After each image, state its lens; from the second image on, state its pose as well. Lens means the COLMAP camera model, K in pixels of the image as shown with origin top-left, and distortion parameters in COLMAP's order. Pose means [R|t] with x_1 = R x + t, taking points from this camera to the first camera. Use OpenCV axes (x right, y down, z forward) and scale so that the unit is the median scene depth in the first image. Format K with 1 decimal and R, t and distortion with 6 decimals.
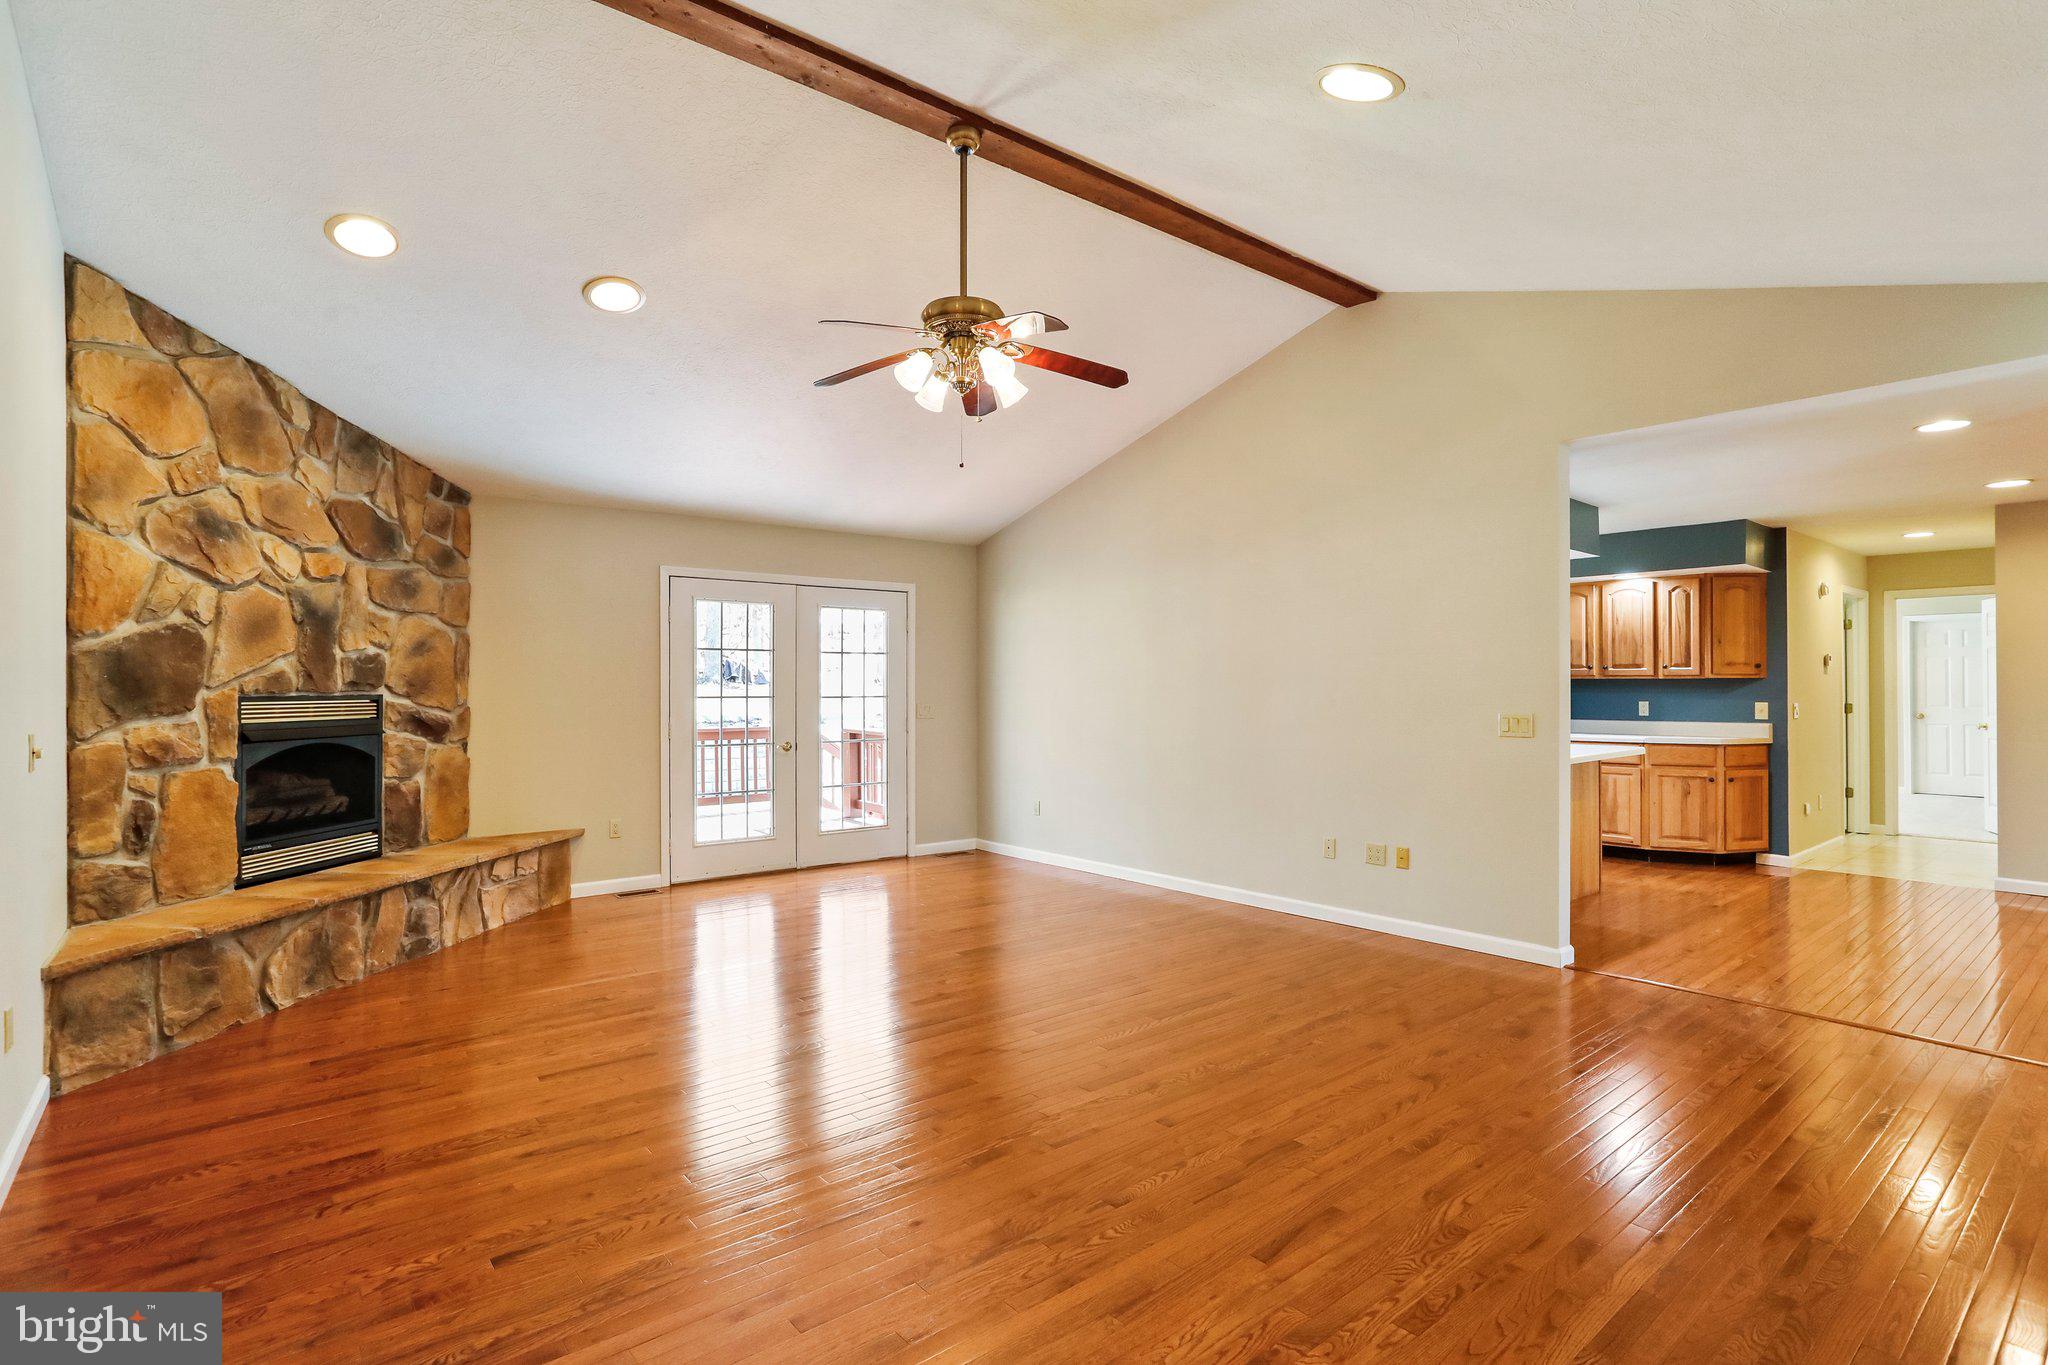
lens RADIAL K [[1007.6, 0, 1038.2], [0, 1007.6, 673.8], [0, 0, 1]] dist [-0.048336, 0.024453]
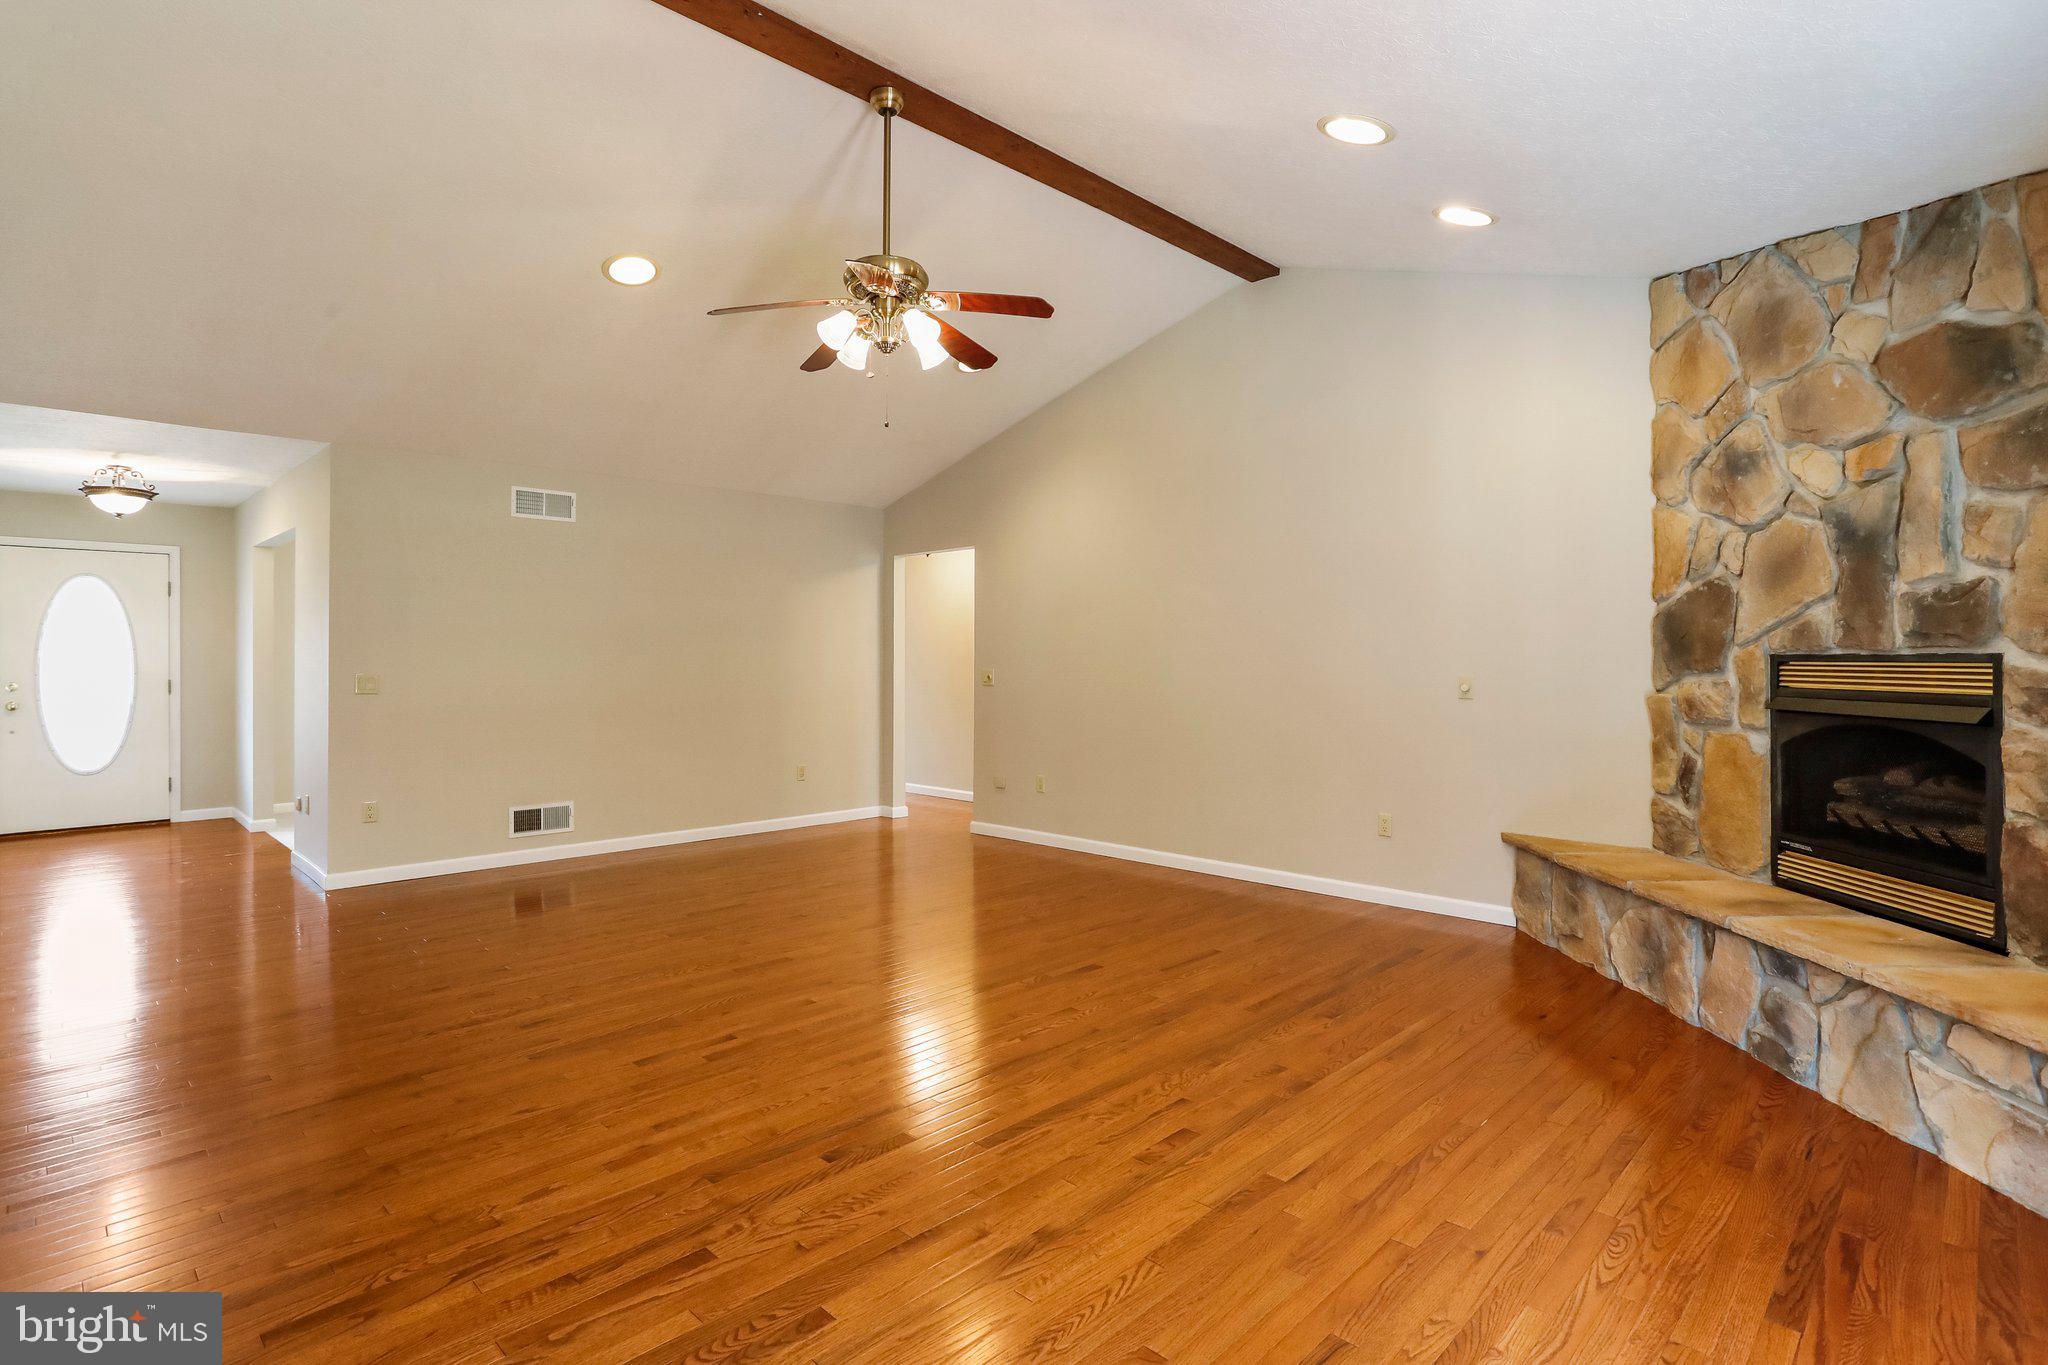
lens RADIAL K [[1007.6, 0, 1025.5], [0, 1007.6, 663.5], [0, 0, 1]] dist [-0.048336, 0.024453]
pose [[-0.995687, 0.002672, -0.092734, -0.097037], [0.003406, 0.999964, -0.007759, 0.032765], [0.092710, -0.008041, -0.995661, 1.652709]]
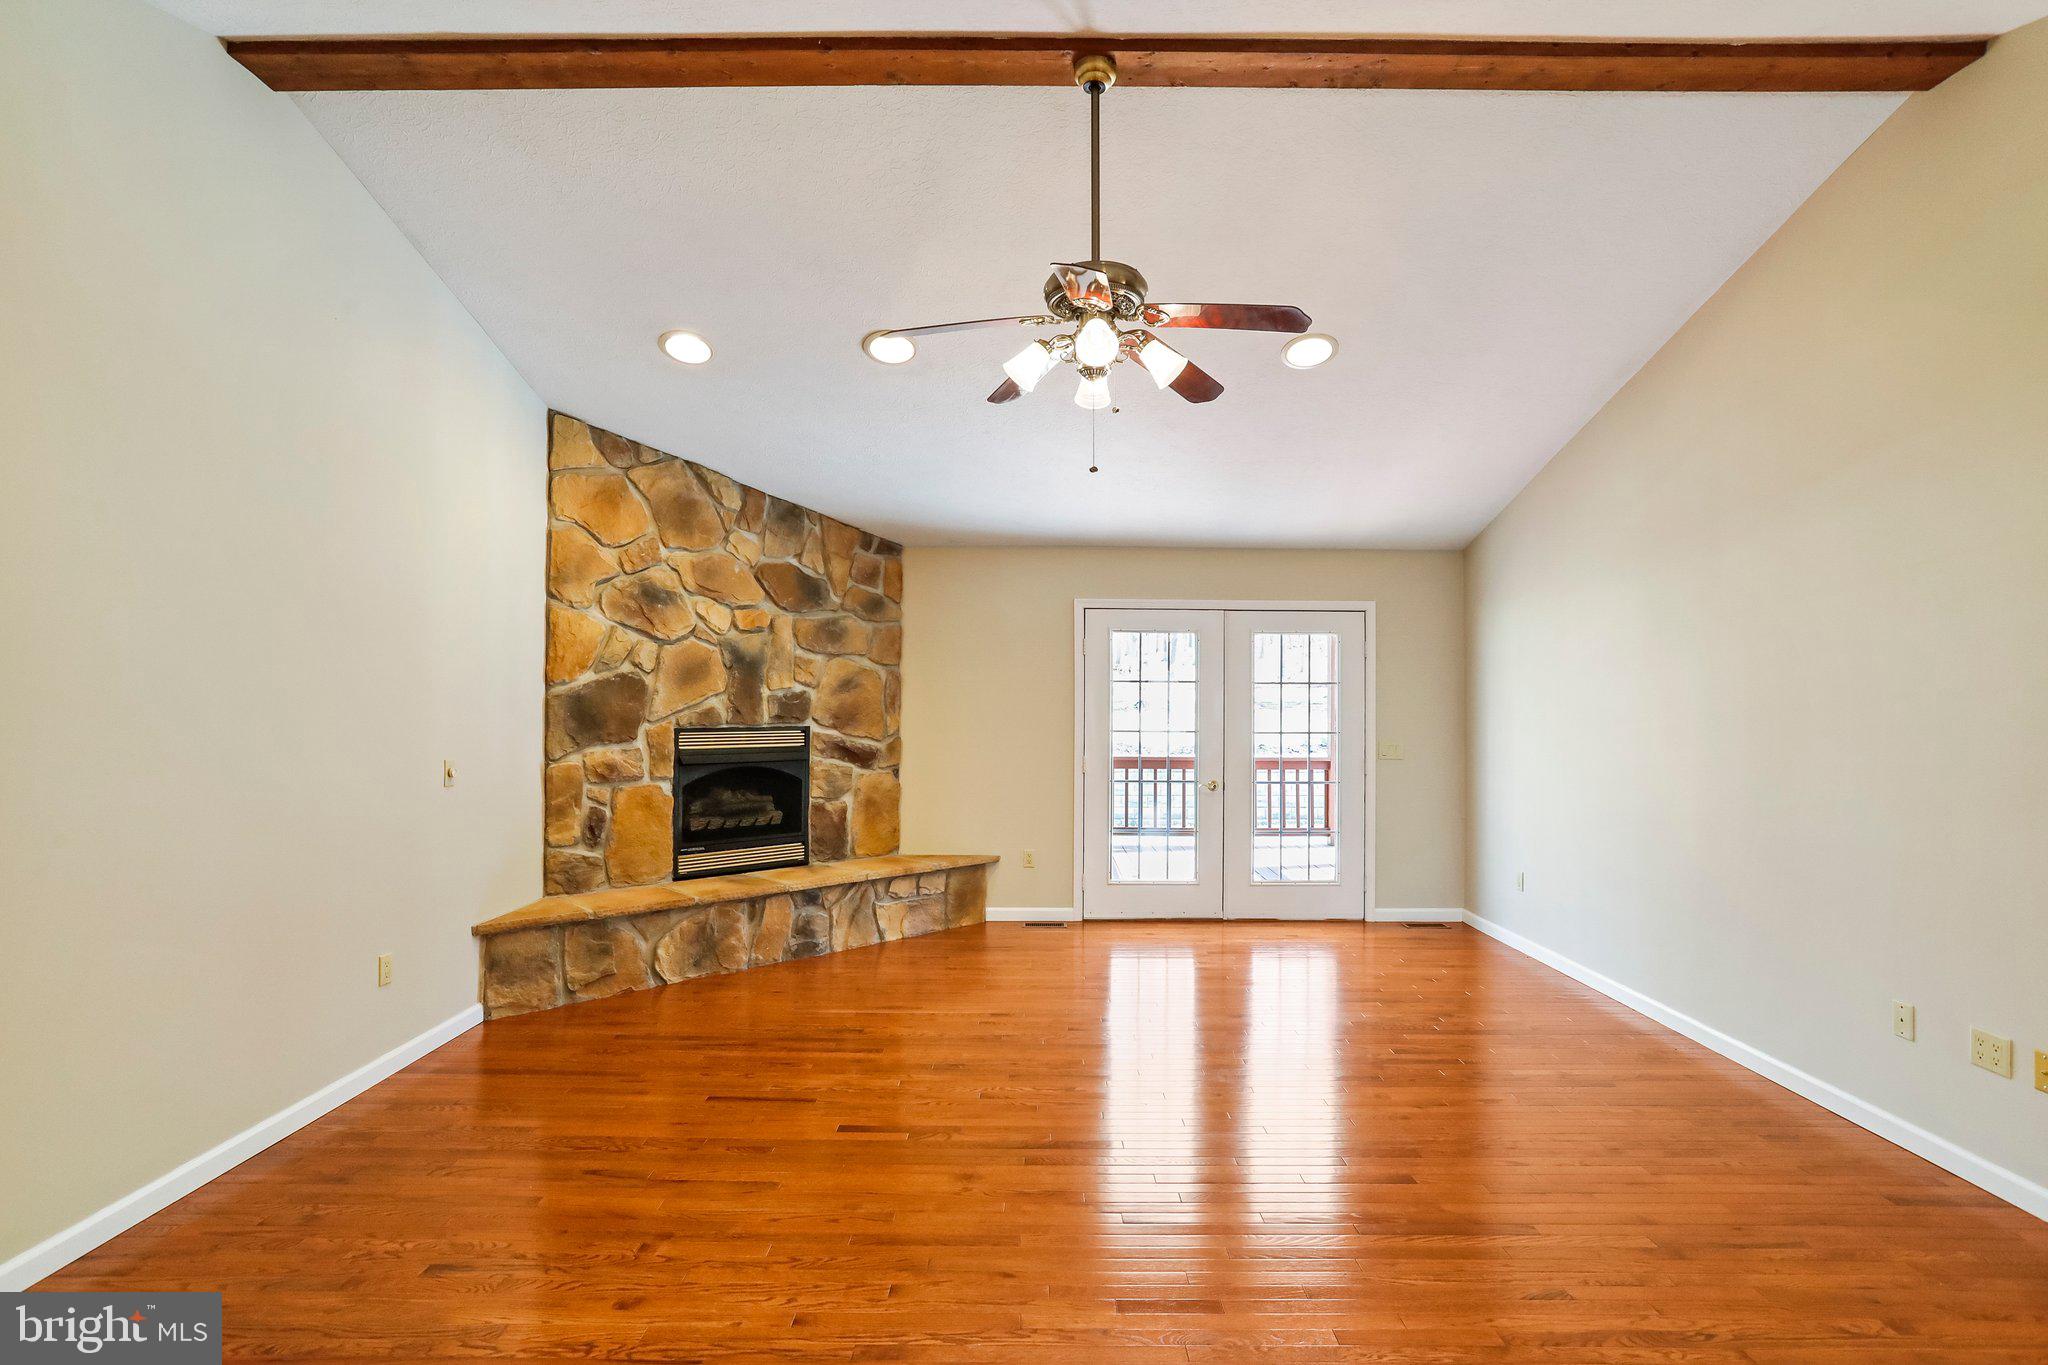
lens RADIAL K [[1007.6, 0, 1026.4], [0, 1007.6, 672.4], [0, 0, 1]] dist [-0.048336, 0.024453]
pose [[0.766802, -0.010932, -0.641791, 0.331478], [-0.000080, 0.999853, -0.017127, -0.024539], [0.641884, 0.013184, 0.766689, 0.283306]]
